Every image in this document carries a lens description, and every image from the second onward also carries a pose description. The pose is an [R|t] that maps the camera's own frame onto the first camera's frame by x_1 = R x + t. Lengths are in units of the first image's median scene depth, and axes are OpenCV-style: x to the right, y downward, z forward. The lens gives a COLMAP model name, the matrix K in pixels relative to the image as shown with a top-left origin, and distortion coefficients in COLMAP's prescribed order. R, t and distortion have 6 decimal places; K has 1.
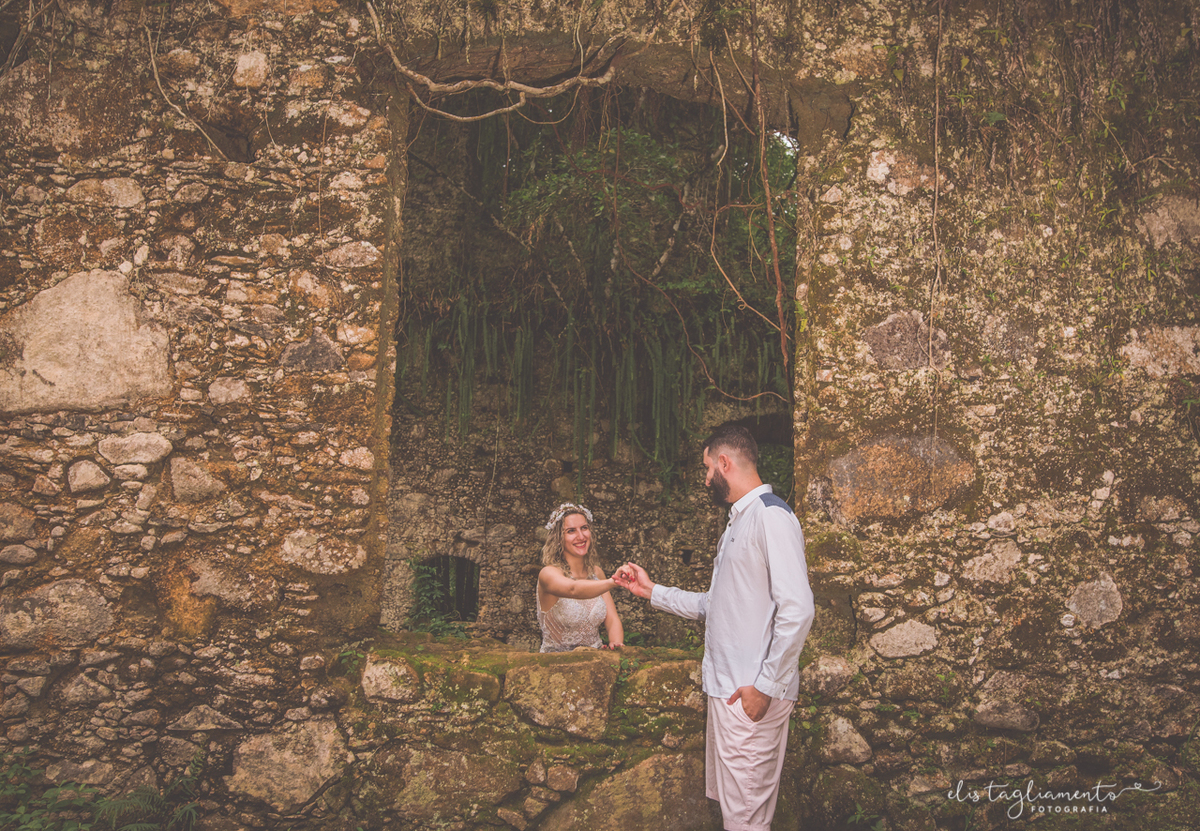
lens RADIAL K [[1392.7, 0, 600.0], [0, 1392.7, 415.5], [0, 0, 1]] dist [-0.045426, 0.011721]
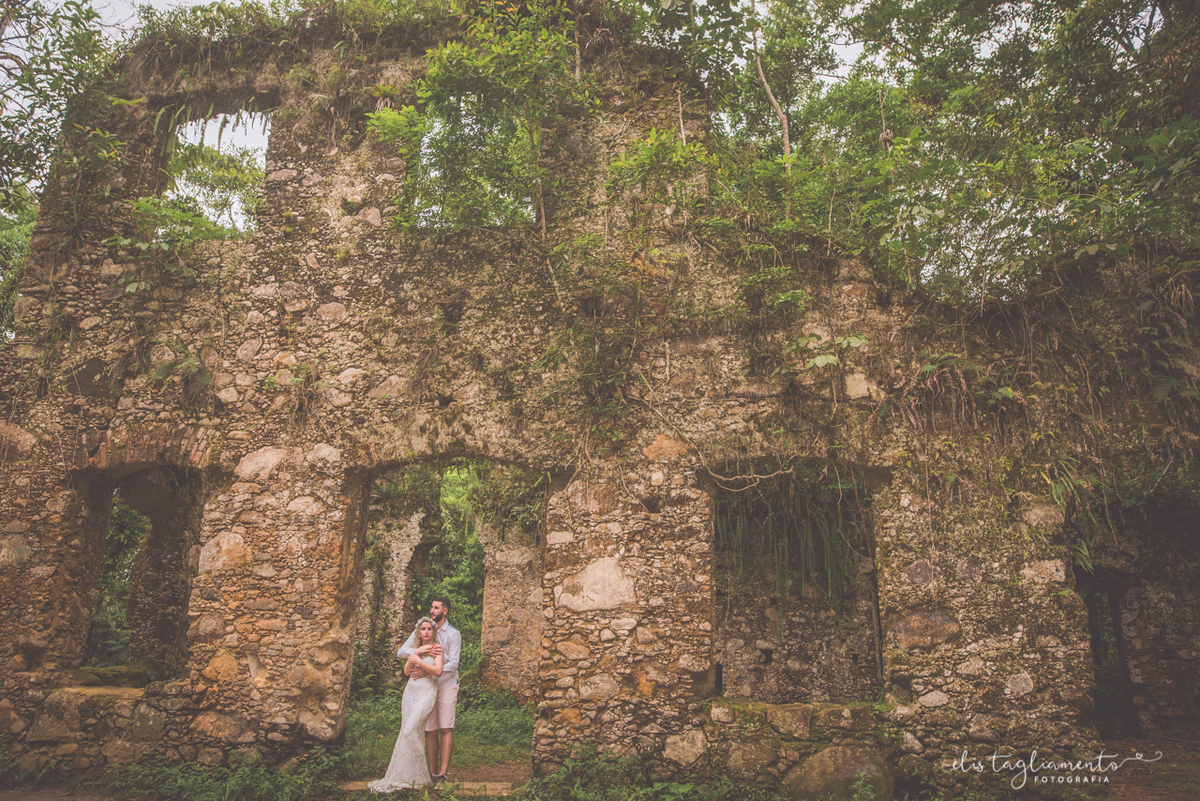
lens RADIAL K [[825.2, 0, 596.5], [0, 825.2, 400.4], [0, 0, 1]] dist [-0.045218, 0.042658]
pose [[0.973559, -0.070384, -0.217321, -0.005420], [0.024738, 0.978239, -0.206003, -0.069955], [0.227091, 0.195180, 0.954114, -0.602639]]
